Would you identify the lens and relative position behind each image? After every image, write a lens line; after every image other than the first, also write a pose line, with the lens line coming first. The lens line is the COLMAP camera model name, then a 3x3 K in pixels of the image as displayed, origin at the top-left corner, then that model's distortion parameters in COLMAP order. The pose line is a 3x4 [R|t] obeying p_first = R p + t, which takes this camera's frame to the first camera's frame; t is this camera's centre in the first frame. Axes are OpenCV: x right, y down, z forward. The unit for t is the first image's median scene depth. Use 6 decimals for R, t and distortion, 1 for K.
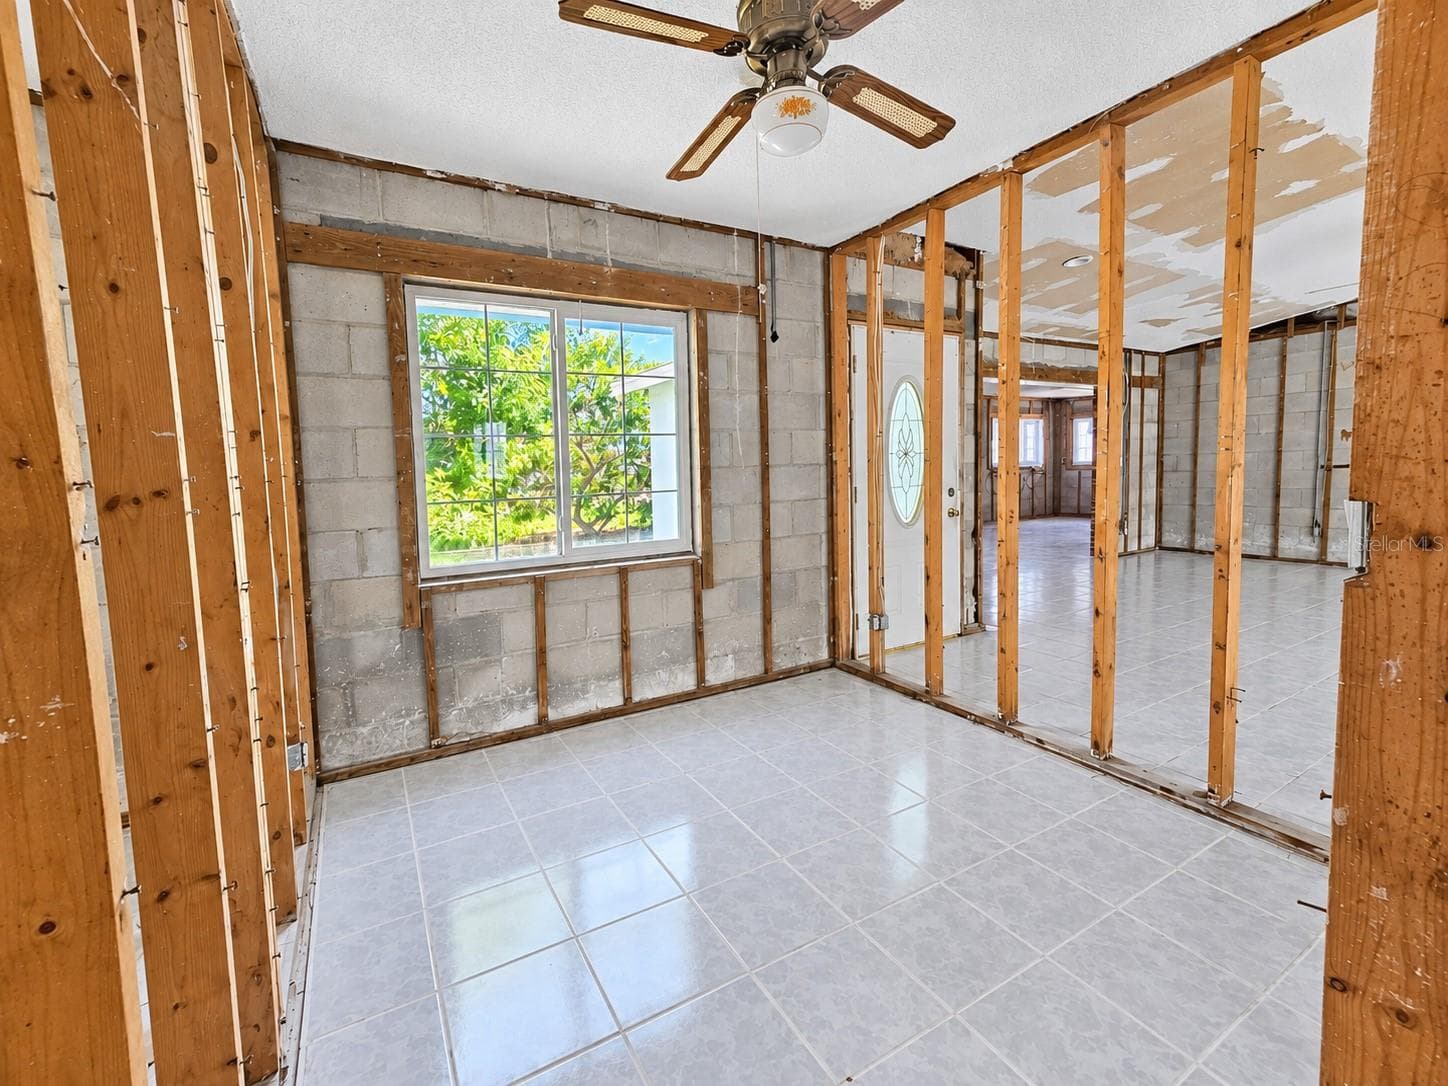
lens RADIAL K [[606.5, 0, 731.2], [0, 606.5, 513.2], [0, 0, 1]] dist [-0.036448, -0.000050]
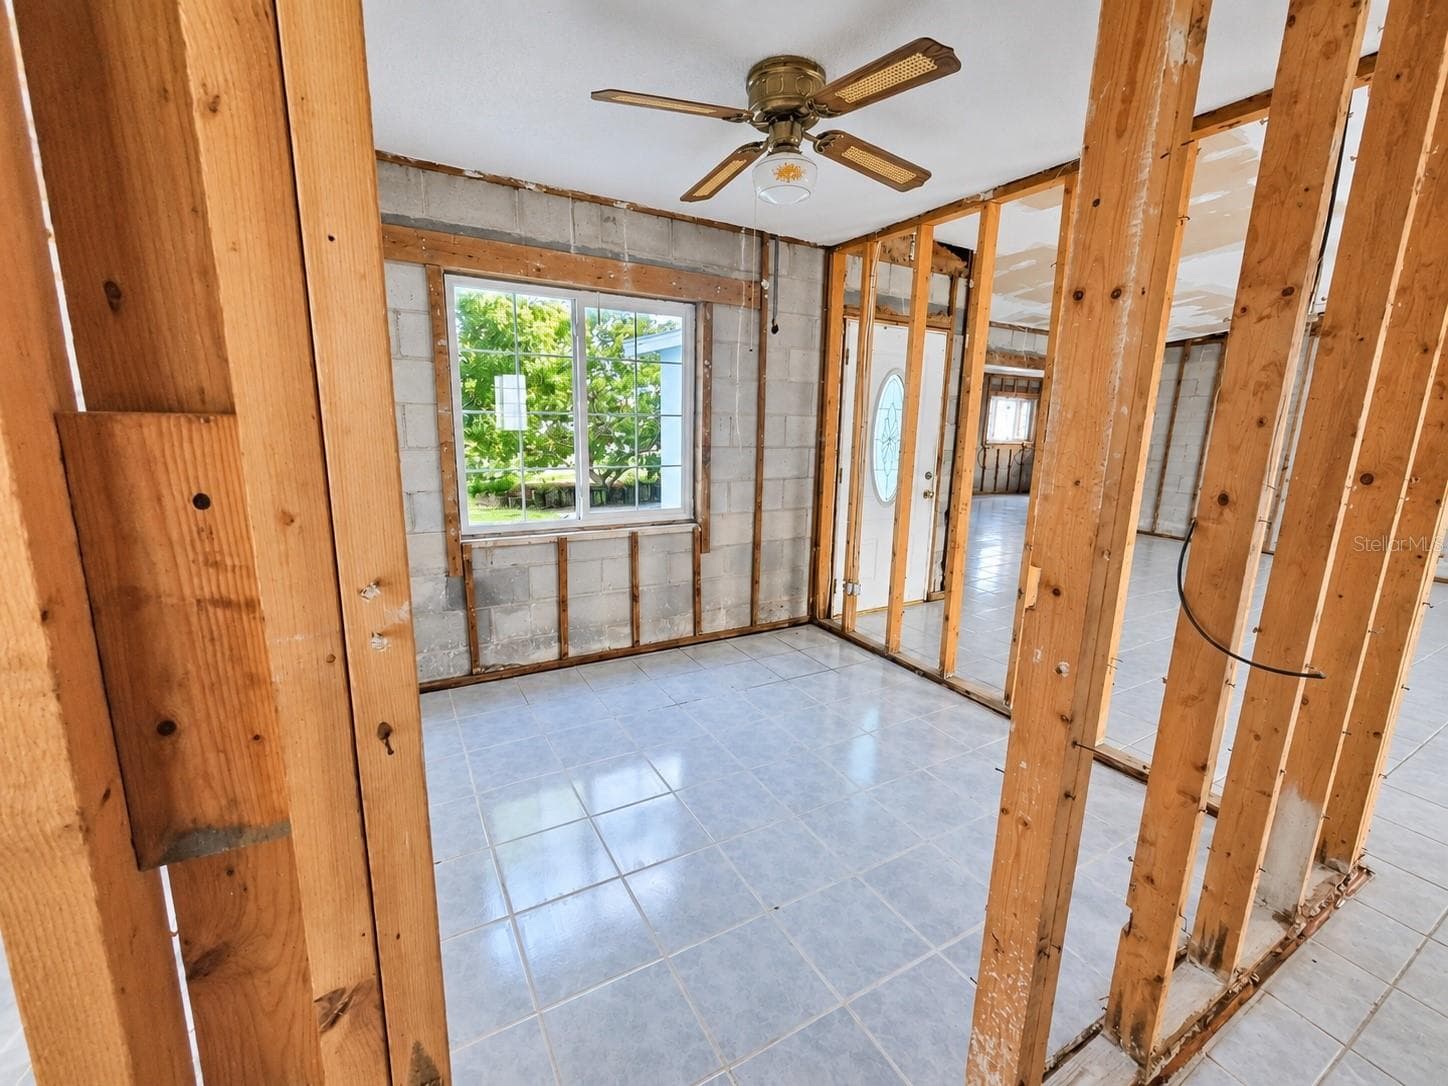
lens RADIAL K [[606.5, 0, 727.4], [0, 606.5, 549.6], [0, 0, 1]] dist [-0.036448, -0.000050]
pose [[0.998868, 0.046015, -0.012052, 0.017212], [-0.043843, 0.988905, 0.141932, -0.049641], [0.018450, -0.141242, 0.989803, -0.151126]]
